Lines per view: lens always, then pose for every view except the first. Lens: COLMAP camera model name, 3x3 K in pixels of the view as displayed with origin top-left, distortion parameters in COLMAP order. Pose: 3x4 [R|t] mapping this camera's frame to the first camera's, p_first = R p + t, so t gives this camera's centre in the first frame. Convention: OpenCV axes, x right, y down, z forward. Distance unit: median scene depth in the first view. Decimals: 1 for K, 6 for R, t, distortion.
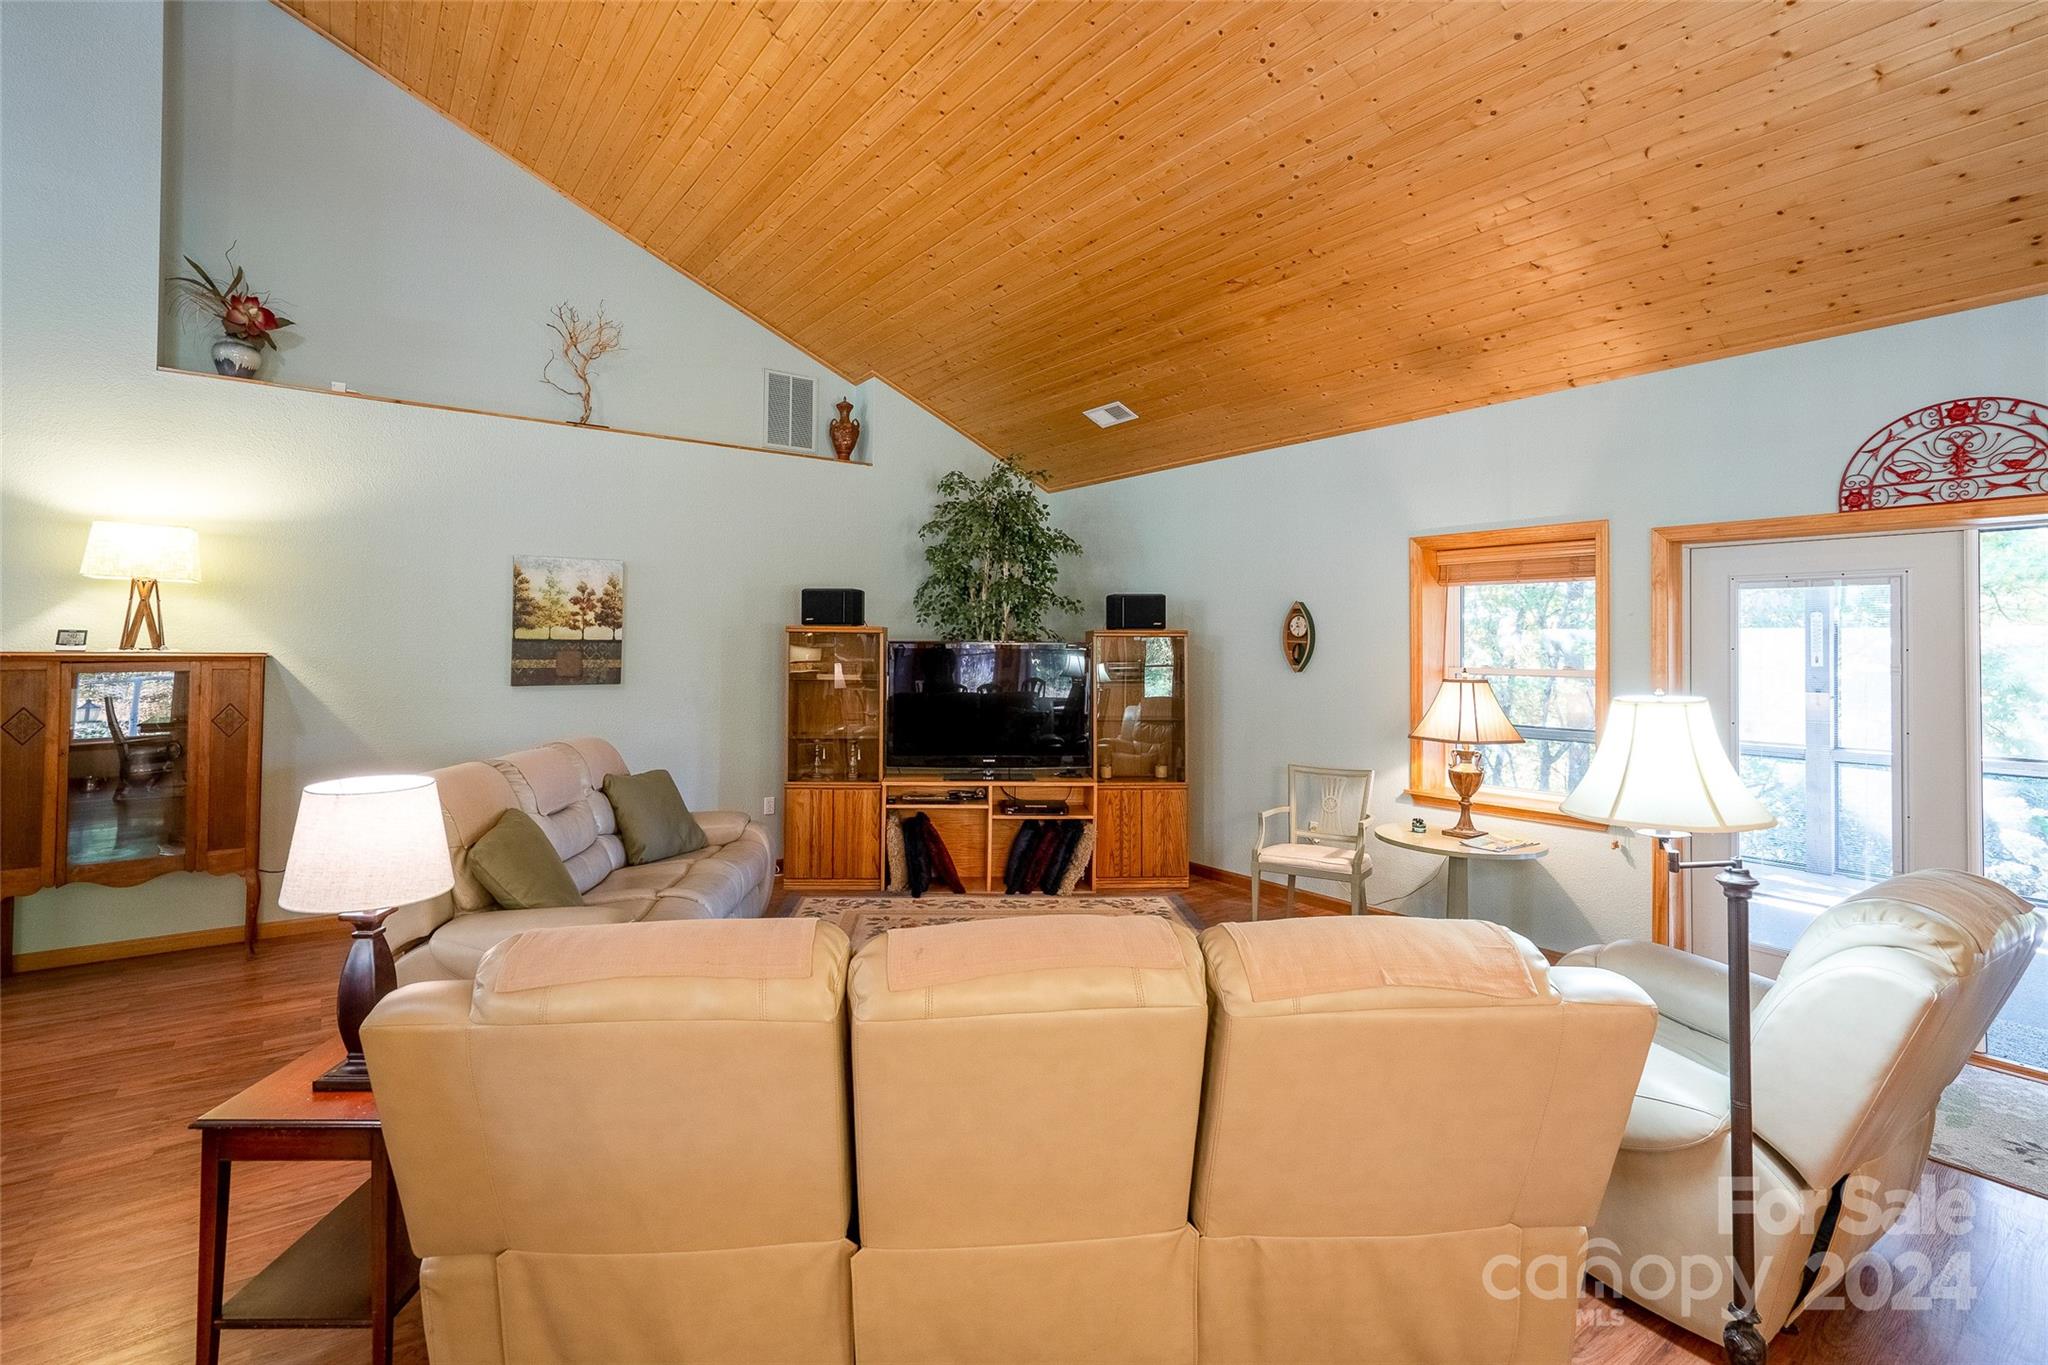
lens RADIAL K [[938.1, 0, 980.8], [0, 938.1, 629.9], [0, 0, 1]] dist [-0.039425, 0.018331]
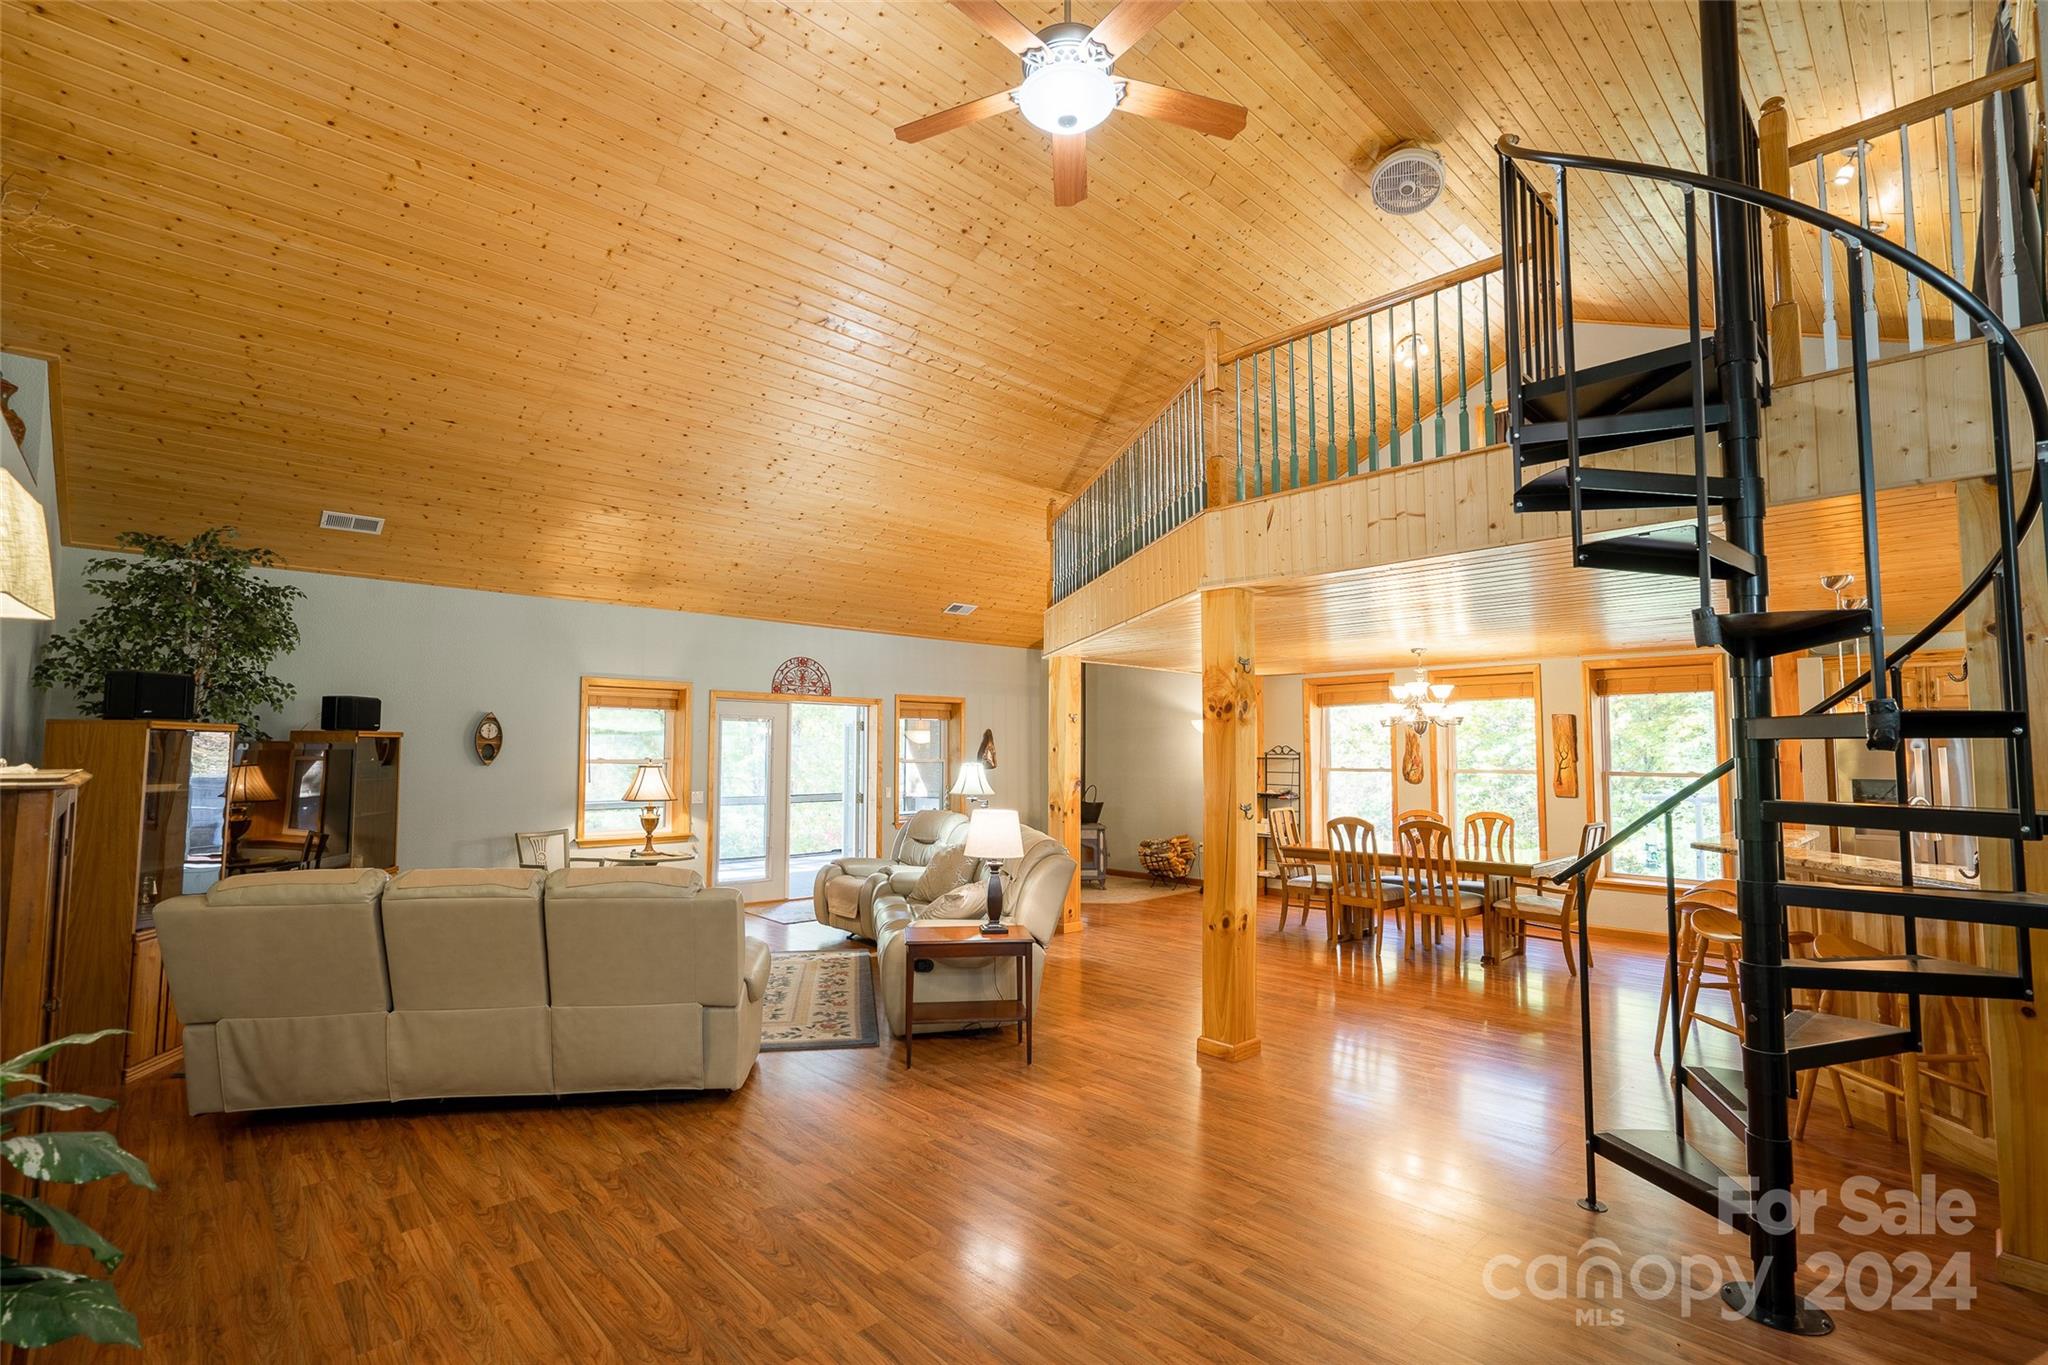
lens RADIAL K [[938.1, 0, 1028.3], [0, 938.1, 690.9], [0, 0, 1]] dist [-0.039425, 0.018331]
pose [[-0.132138, 0.053187, 0.989803, -1.093107], [-0.027404, 0.997982, -0.057285, -0.005968], [-0.990852, -0.034694, -0.130414, 0.433280]]
